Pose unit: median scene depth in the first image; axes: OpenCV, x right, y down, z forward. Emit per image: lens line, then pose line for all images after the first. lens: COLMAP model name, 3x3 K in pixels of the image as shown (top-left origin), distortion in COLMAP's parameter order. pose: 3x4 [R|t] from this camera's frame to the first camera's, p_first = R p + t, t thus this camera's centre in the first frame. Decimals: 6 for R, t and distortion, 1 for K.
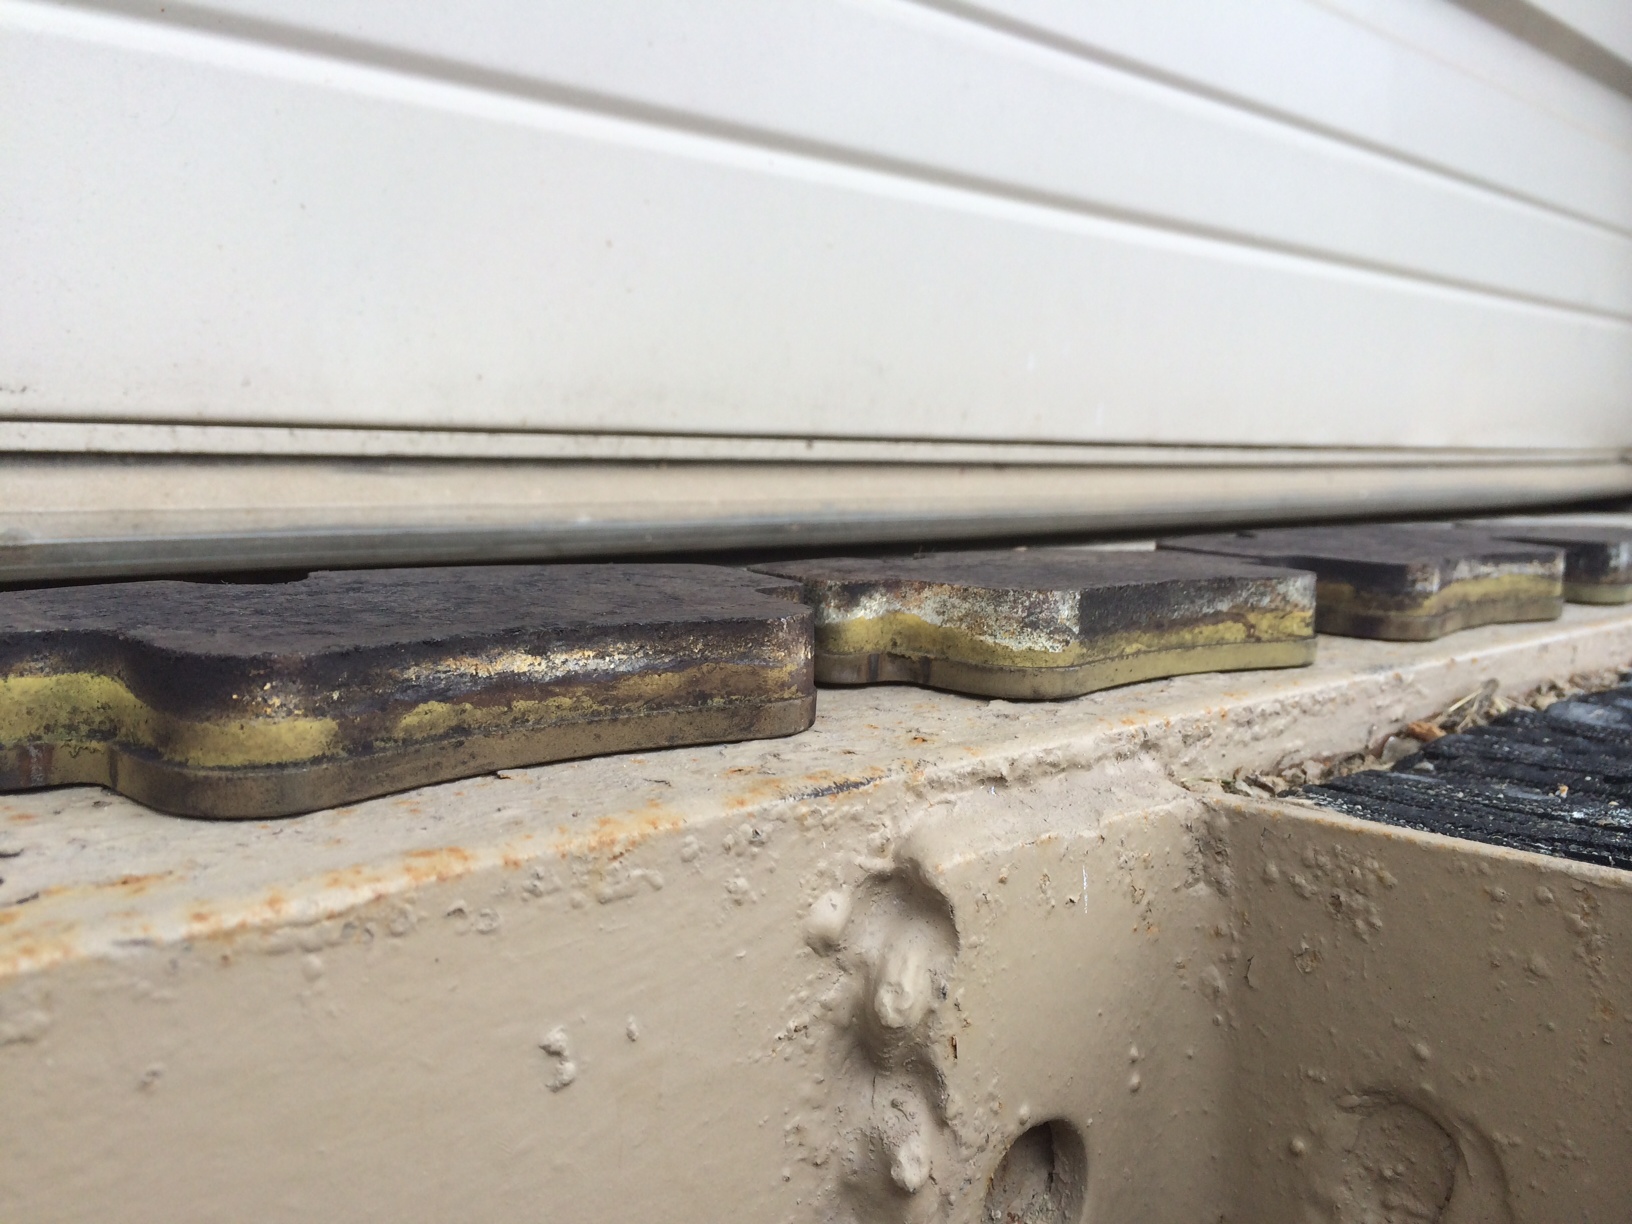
lens RADIAL K [[1398.6, 0, 816.0], [0, 1398.6, 612.0], [0, 0, 1]] dist [0.054013, -0.004436]
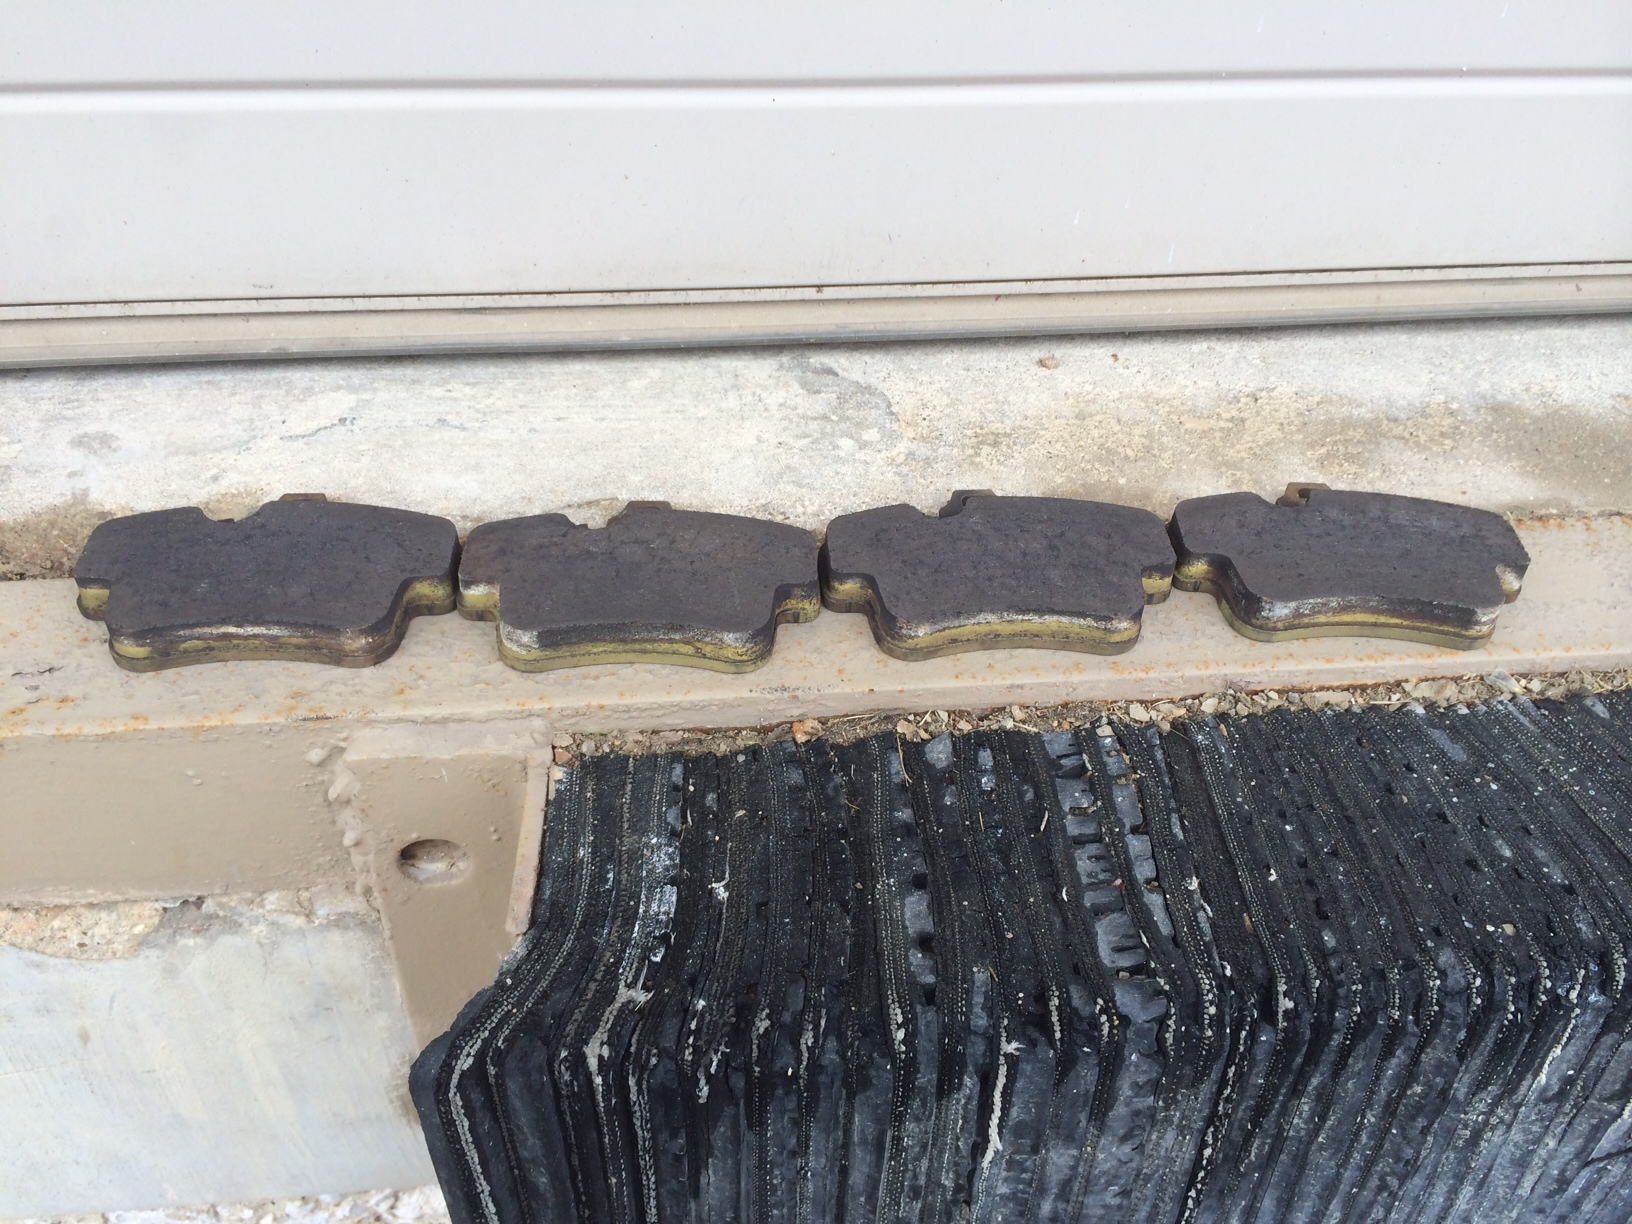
lens RADIAL K [[1398.6, 0, 816.0], [0, 1398.6, 612.0], [0, 0, 1]] dist [0.054013, -0.004436]
pose [[0.803225, 0.386490, -0.453271, 1.702322], [-0.091502, 0.831960, 0.547239, -1.413032], [0.588606, -0.398081, 0.703615, -0.178596]]
